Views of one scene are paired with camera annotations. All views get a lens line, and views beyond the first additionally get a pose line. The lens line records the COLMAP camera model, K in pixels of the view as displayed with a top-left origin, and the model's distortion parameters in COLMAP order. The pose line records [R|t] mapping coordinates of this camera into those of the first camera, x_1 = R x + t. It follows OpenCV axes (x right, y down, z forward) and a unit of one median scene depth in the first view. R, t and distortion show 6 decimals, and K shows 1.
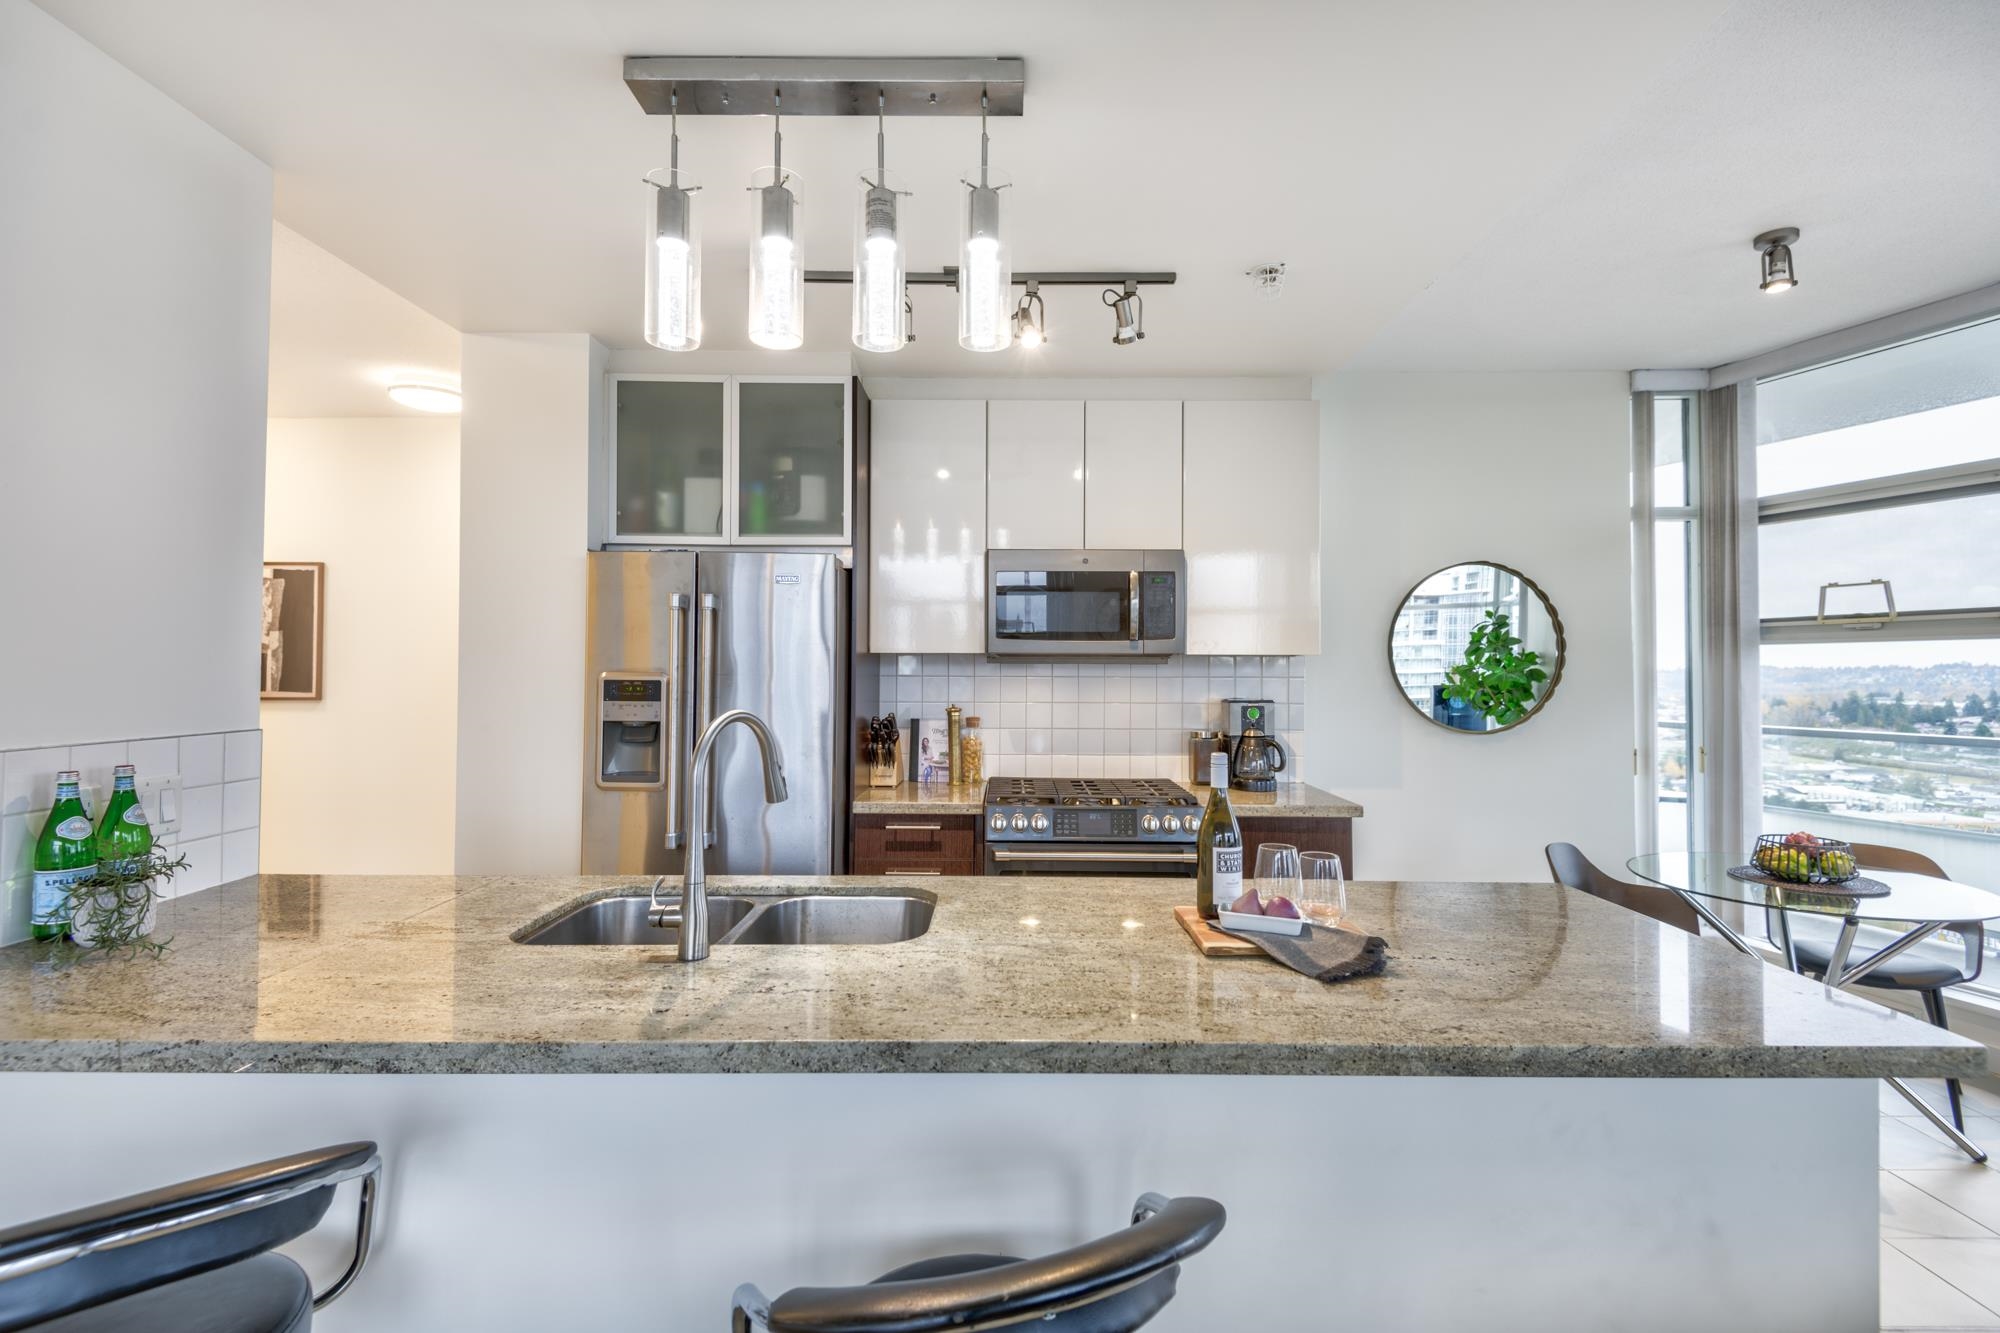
lens RADIAL K [[929.7, 0, 1019.5], [0, 929.7, 655.9], [0, 0, 1]] dist [0.003965, -0.000844]
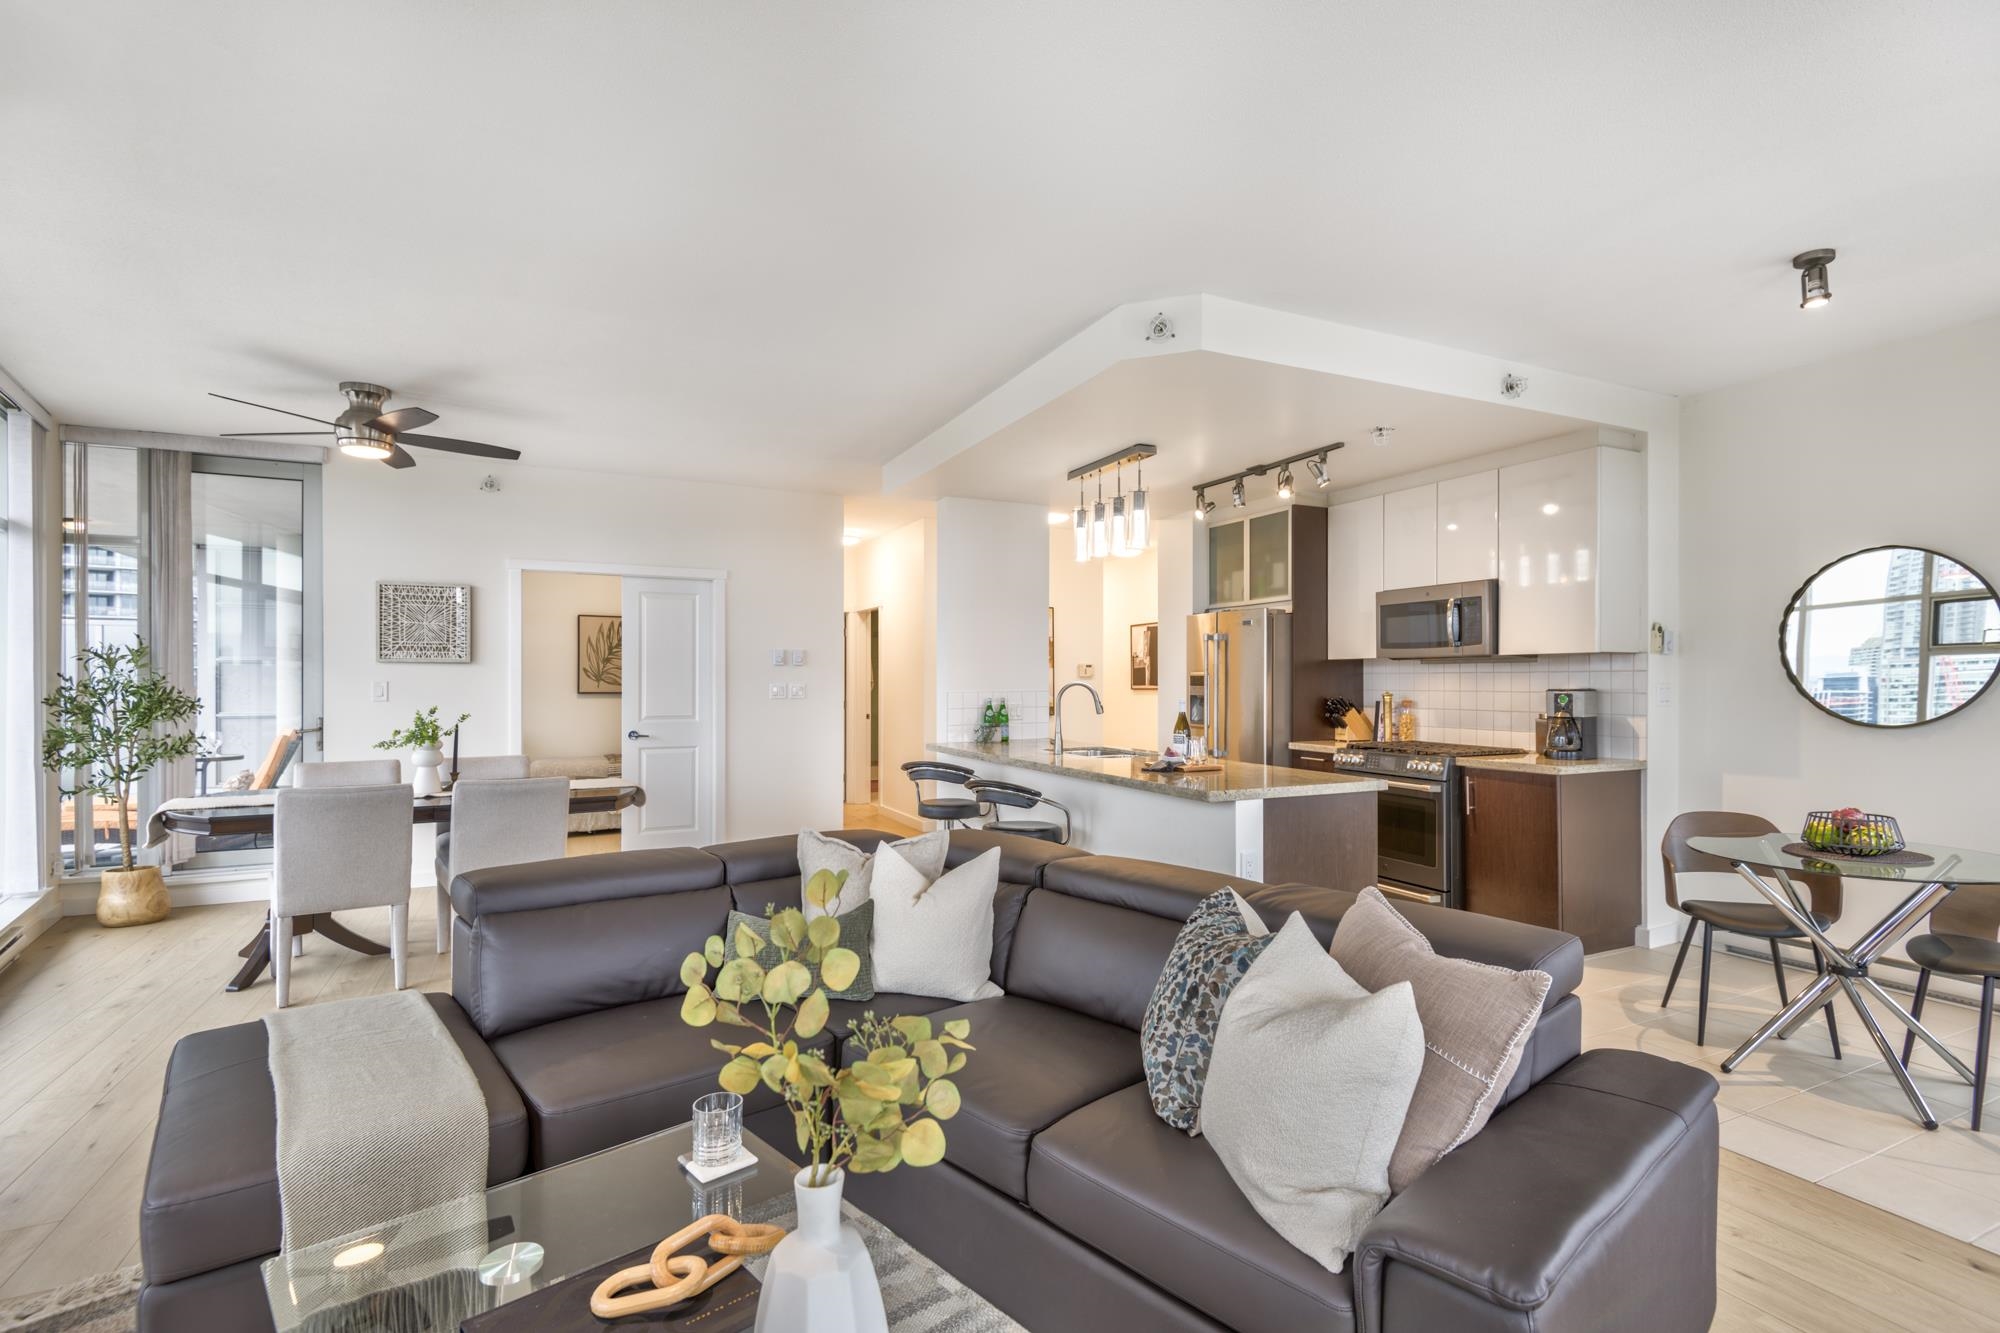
lens RADIAL K [[929.7, 0, 1026.7], [0, 929.7, 683.4], [0, 0, 1]] dist [0.003965, -0.000844]
pose [[0.453125, 0.000811, -0.891447, 1.013635], [0.016464, 0.999821, 0.009279, 0.014909], [0.891295, -0.018882, 0.453030, -0.234738]]
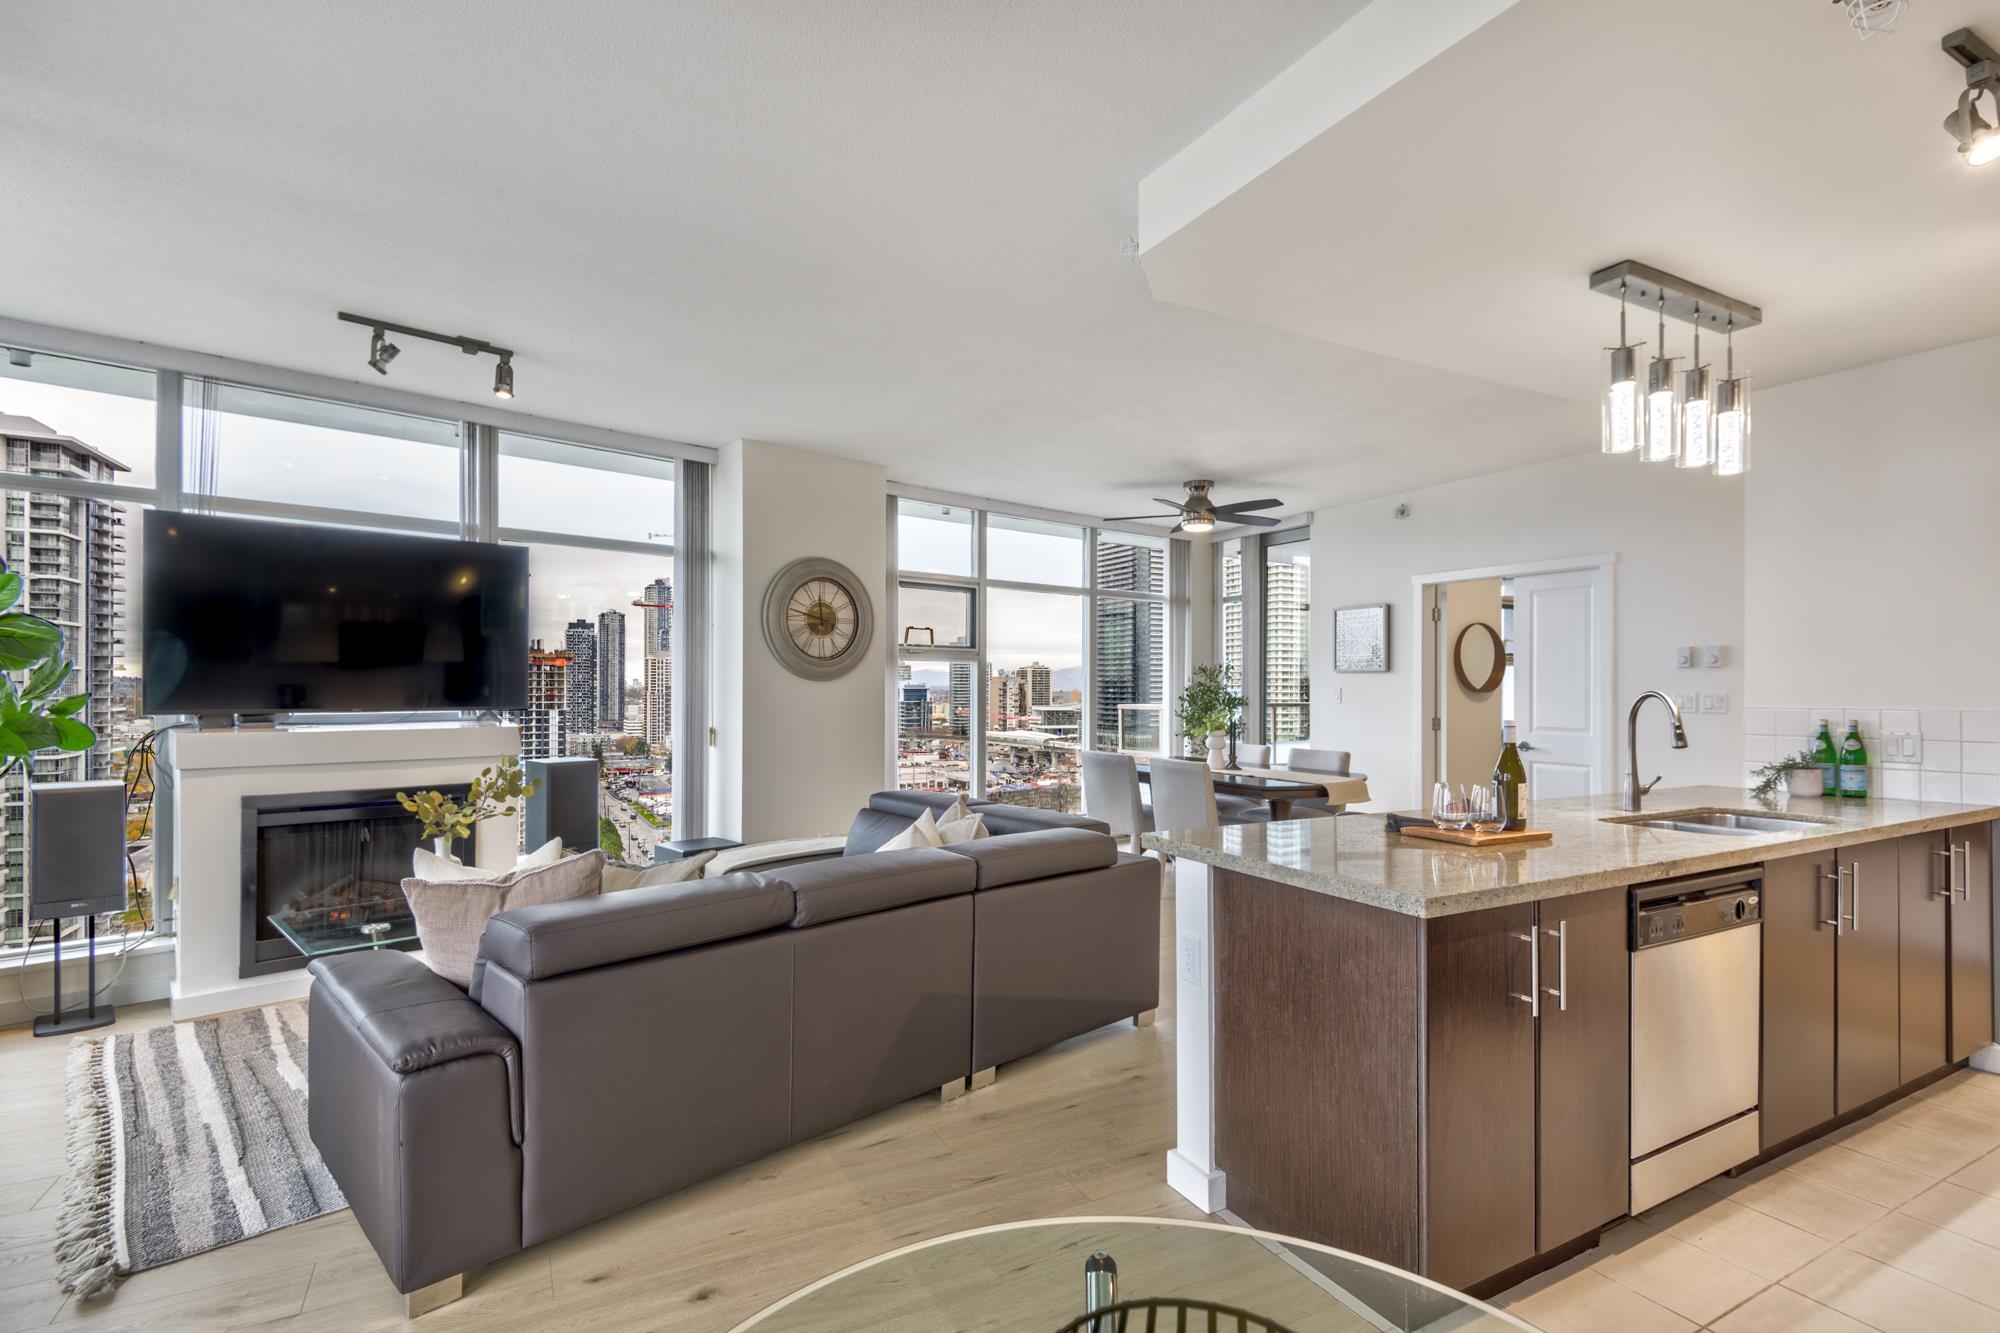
lens RADIAL K [[929.7, 0, 991.1], [0, 929.7, 697.4], [0, 0, 1]] dist [0.003965, -0.000844]
pose [[-0.883852, 0.001262, -0.467764, 0.709914], [0.003691, 0.999984, -0.004278, 0.033696], [0.467752, -0.005508, -0.883843, 0.860558]]
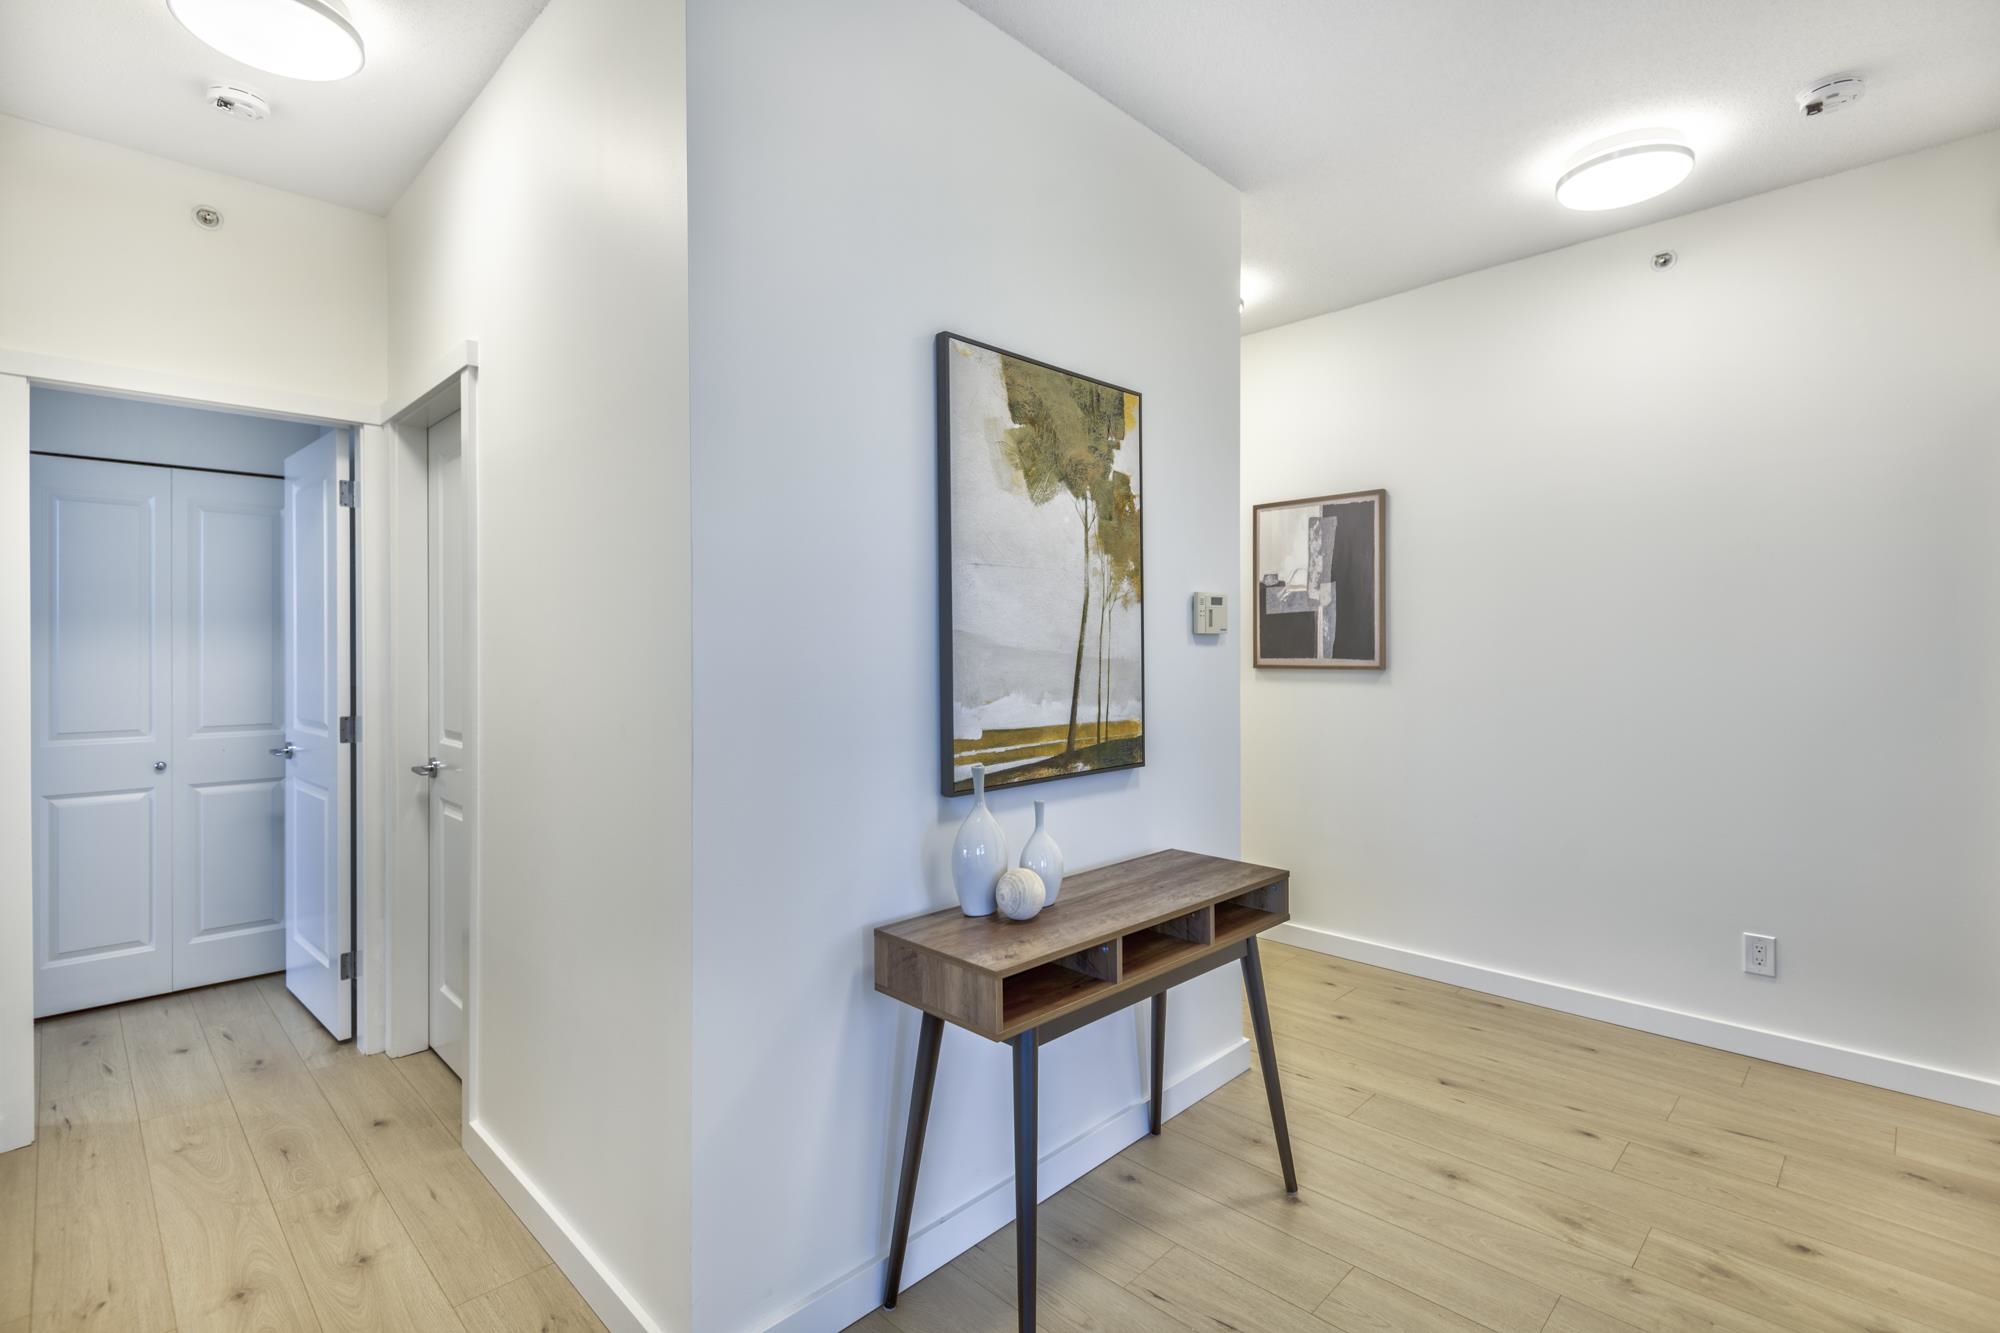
lens RADIAL K [[929.7, 0, 995.7], [0, 929.7, 656.5], [0, 0, 1]] dist [0.003965, -0.000844]
pose [[0.703195, -0.000324, -0.710997, -0.558661], [0.015239, 0.999777, 0.014617, 0.026098], [0.710834, -0.021114, 0.703043, 0.307957]]
